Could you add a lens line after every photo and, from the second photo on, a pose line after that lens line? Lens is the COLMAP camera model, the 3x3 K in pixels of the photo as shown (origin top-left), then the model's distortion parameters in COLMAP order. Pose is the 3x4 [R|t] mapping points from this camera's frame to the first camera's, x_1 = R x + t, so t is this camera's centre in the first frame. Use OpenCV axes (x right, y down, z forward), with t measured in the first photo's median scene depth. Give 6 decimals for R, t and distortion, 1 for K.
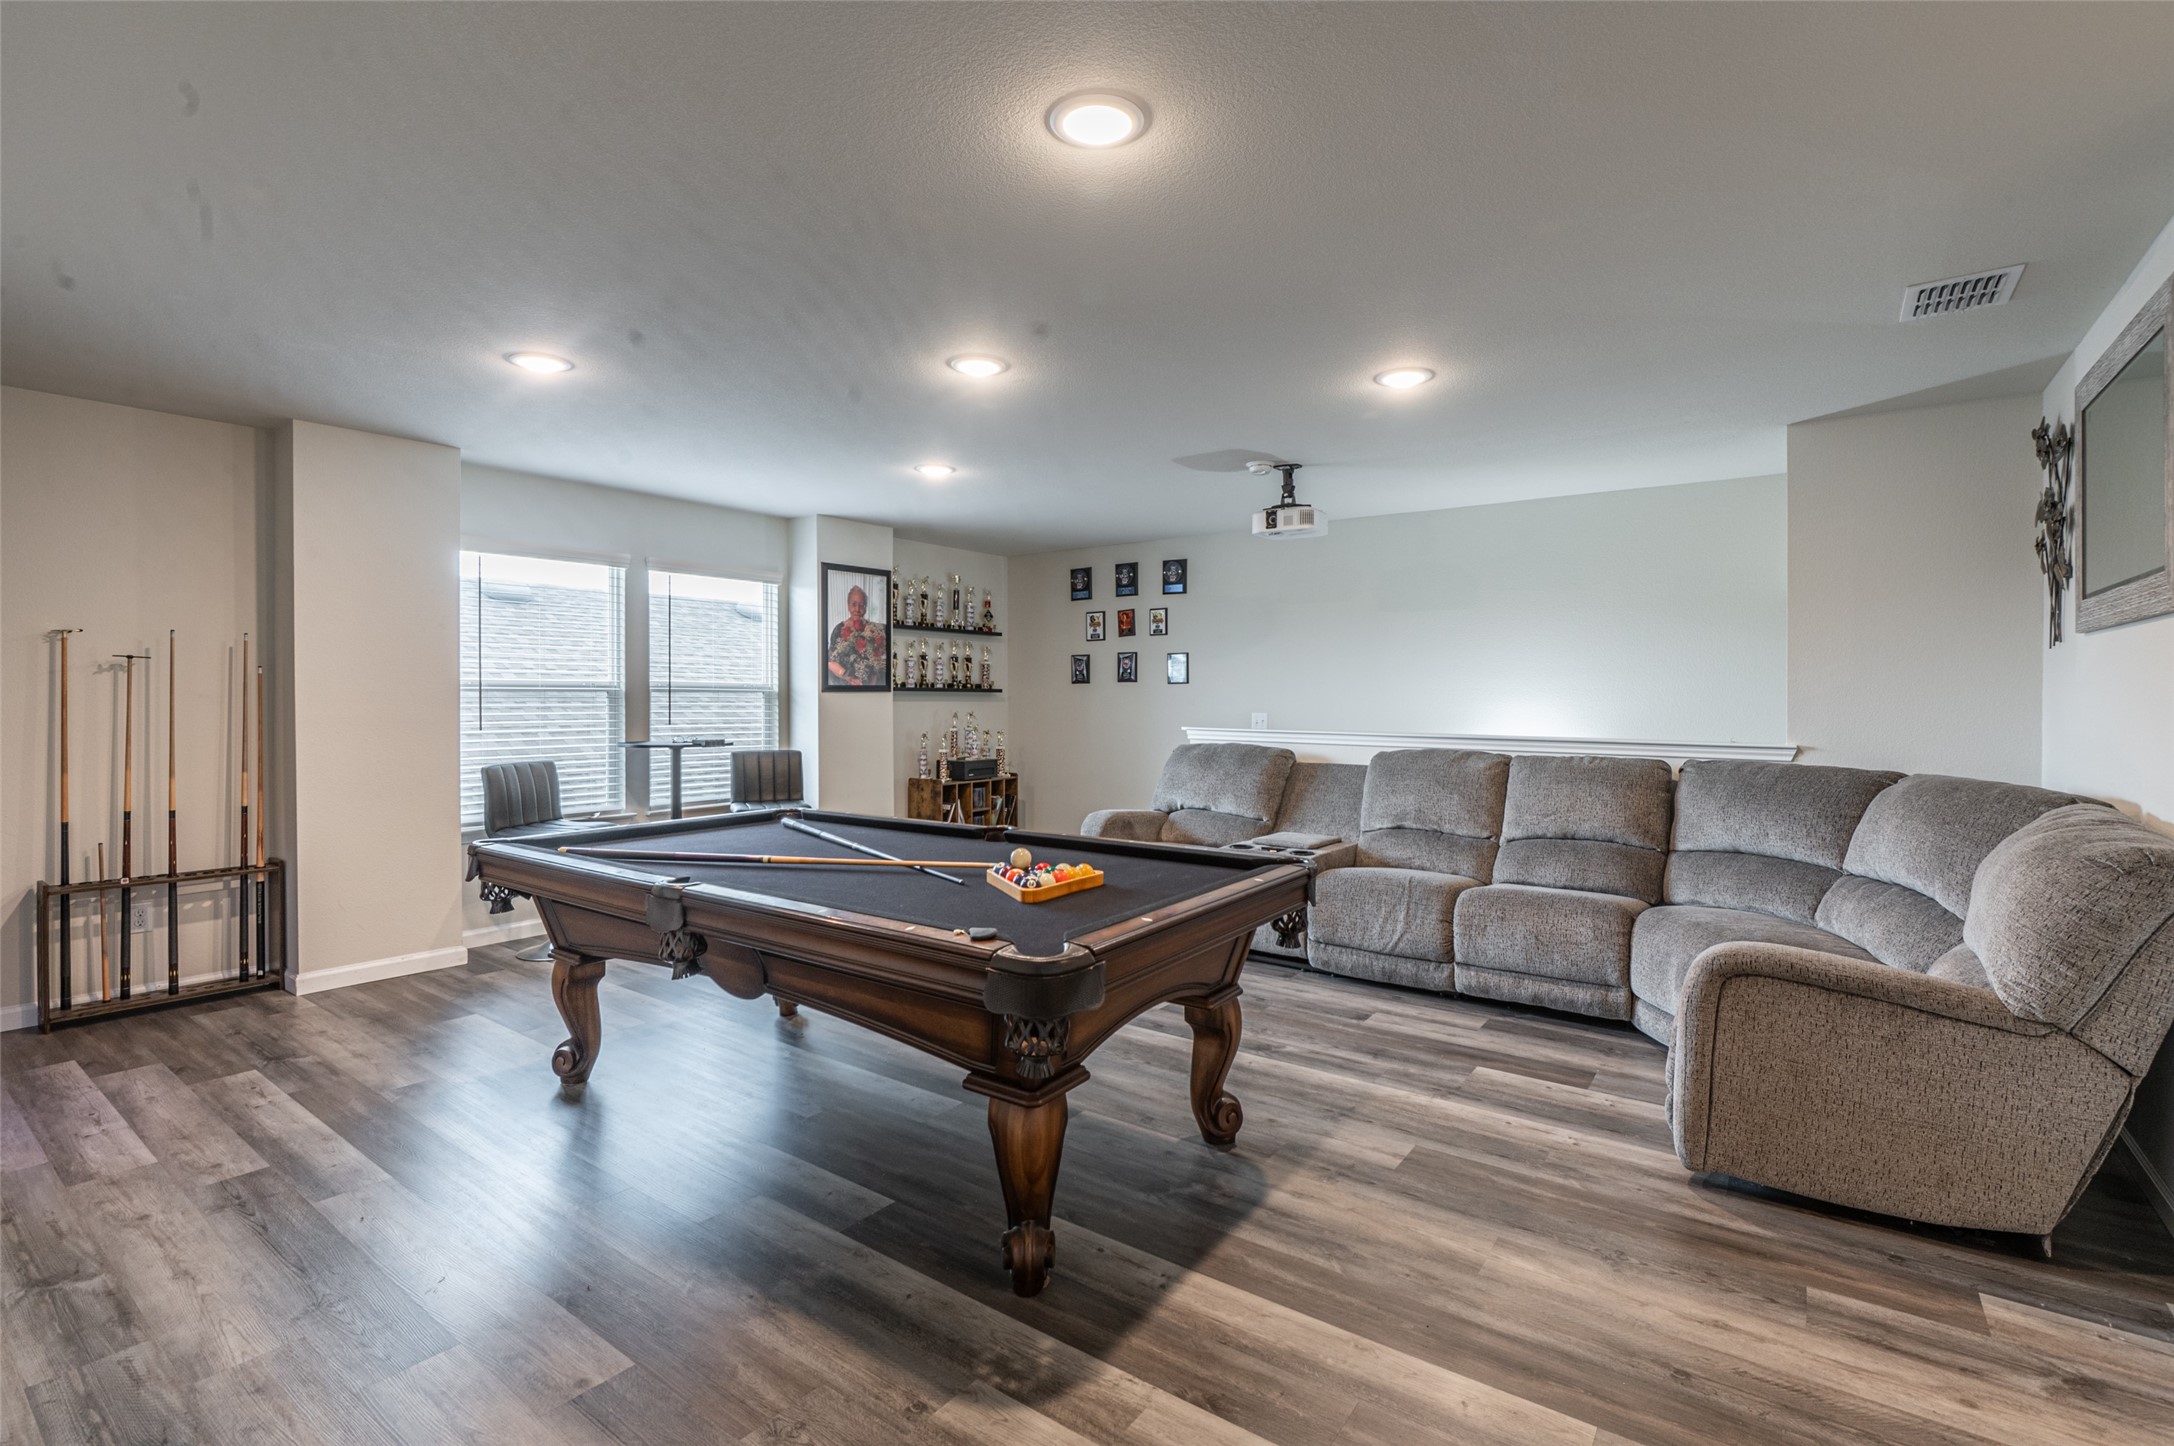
lens RADIAL K [[981.3, 0, 1084.4], [0, 981.3, 704.6], [0, 0, 1]] dist [-0.015022, -0.000592]
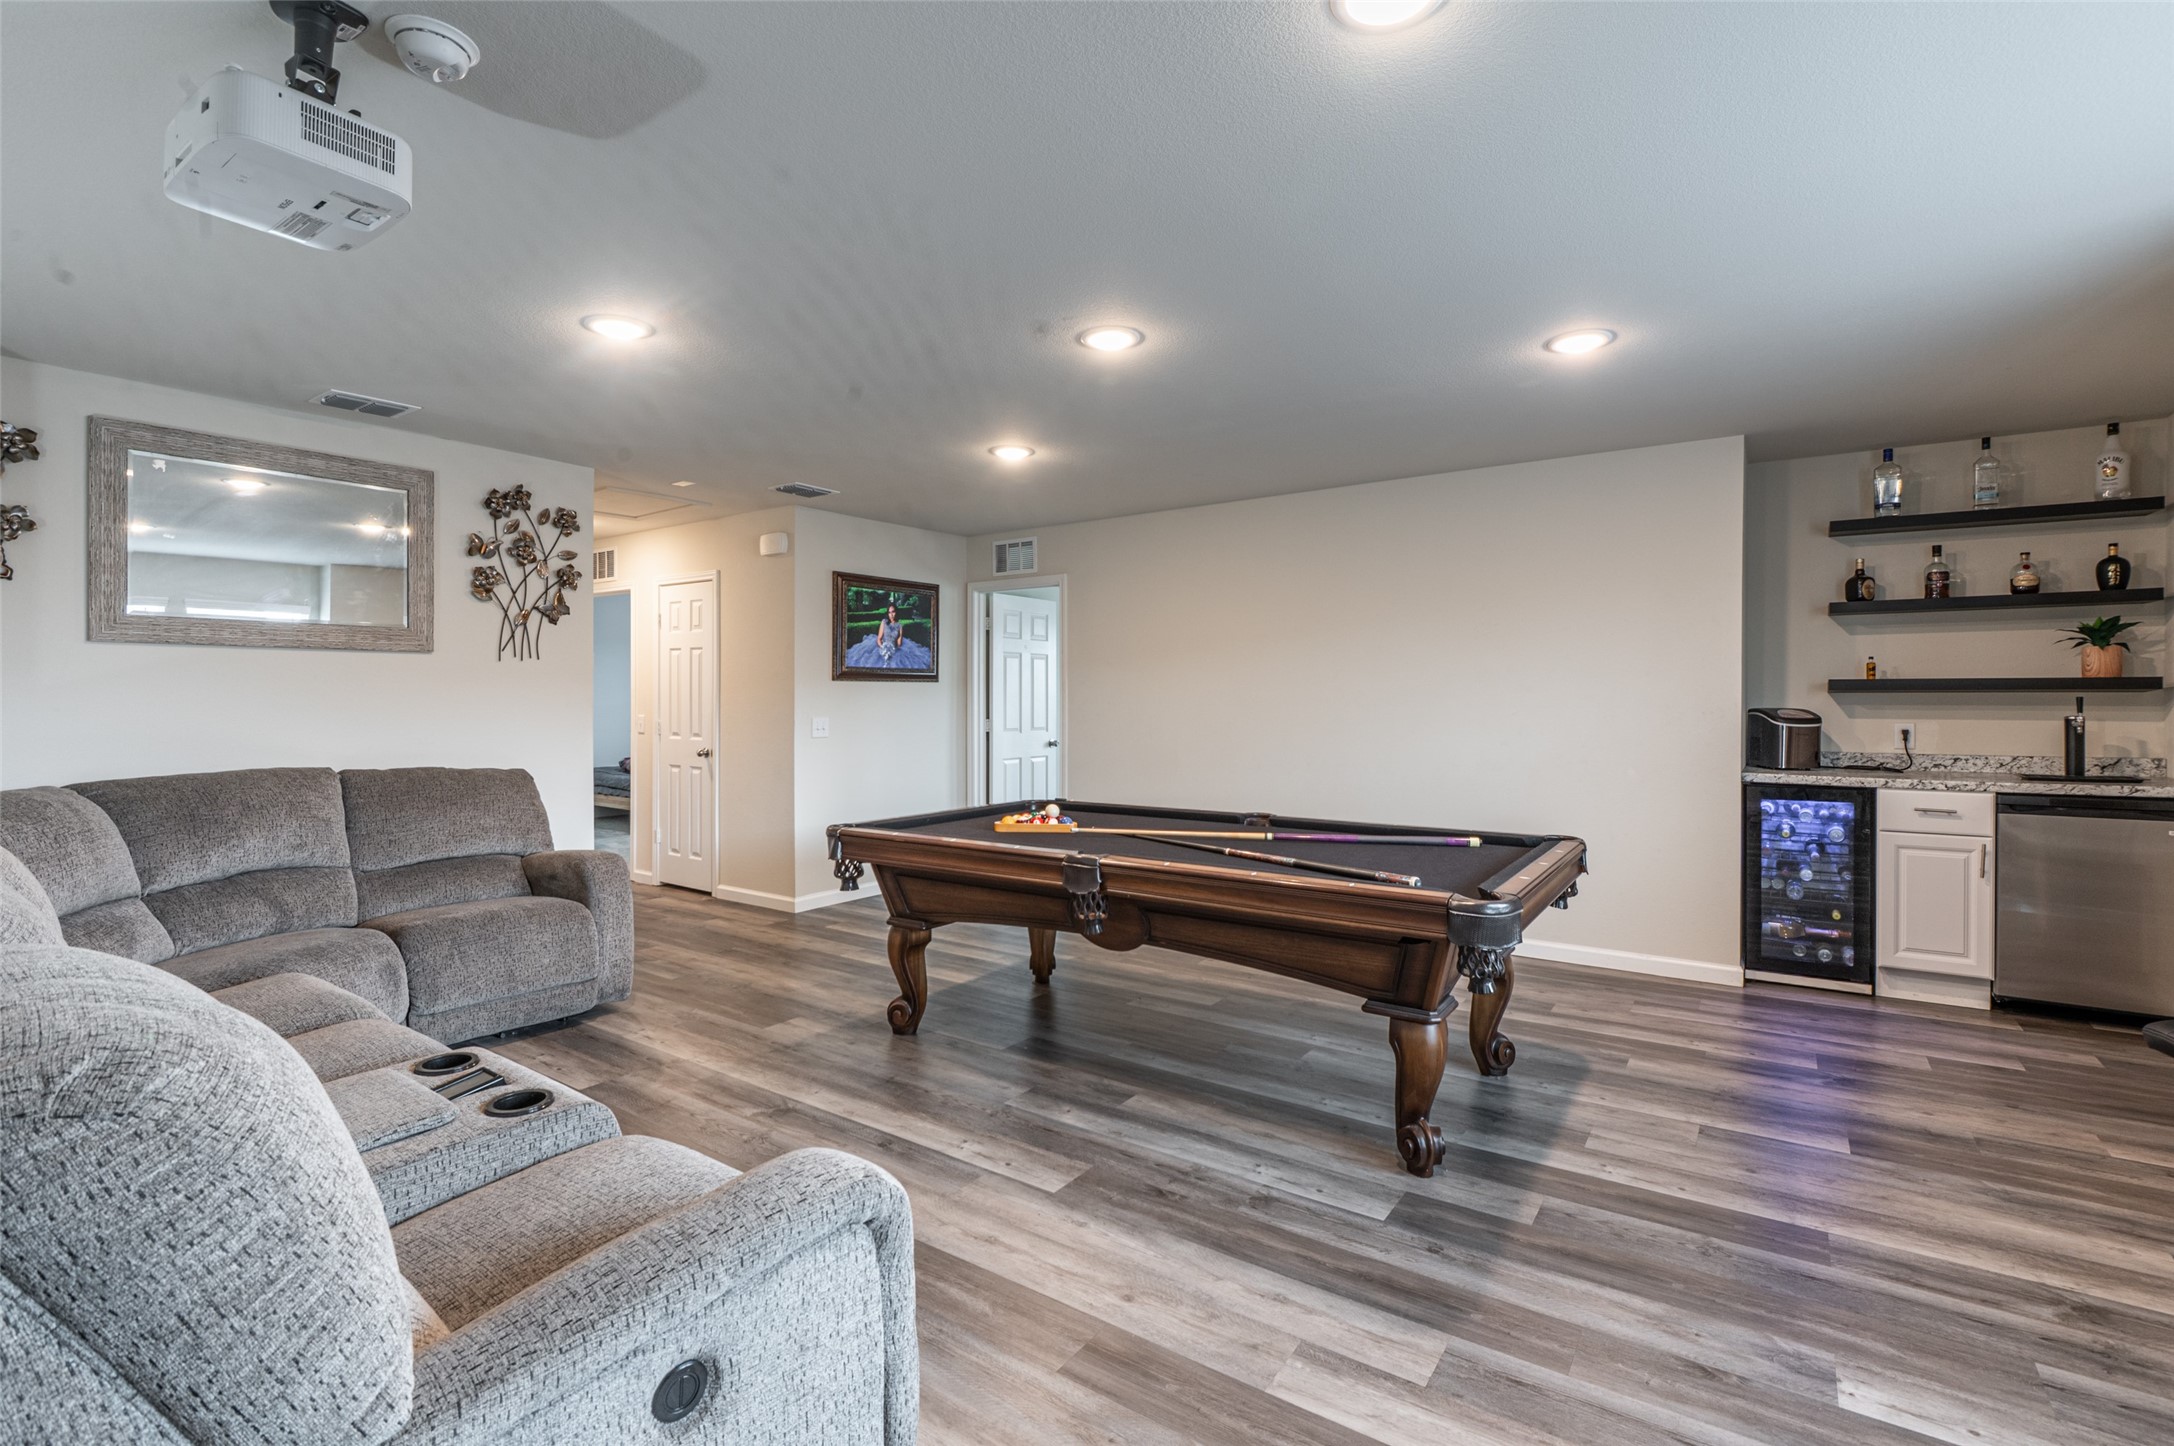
lens RADIAL K [[981.3, 0, 1090.3], [0, 981.3, 707.2], [0, 0, 1]] dist [-0.015022, -0.000592]
pose [[-0.999794, -0.003960, -0.019898, -0.080160], [-0.004409, 0.999735, 0.022589, -0.025089], [0.019803, 0.022672, -0.999547, 2.180130]]
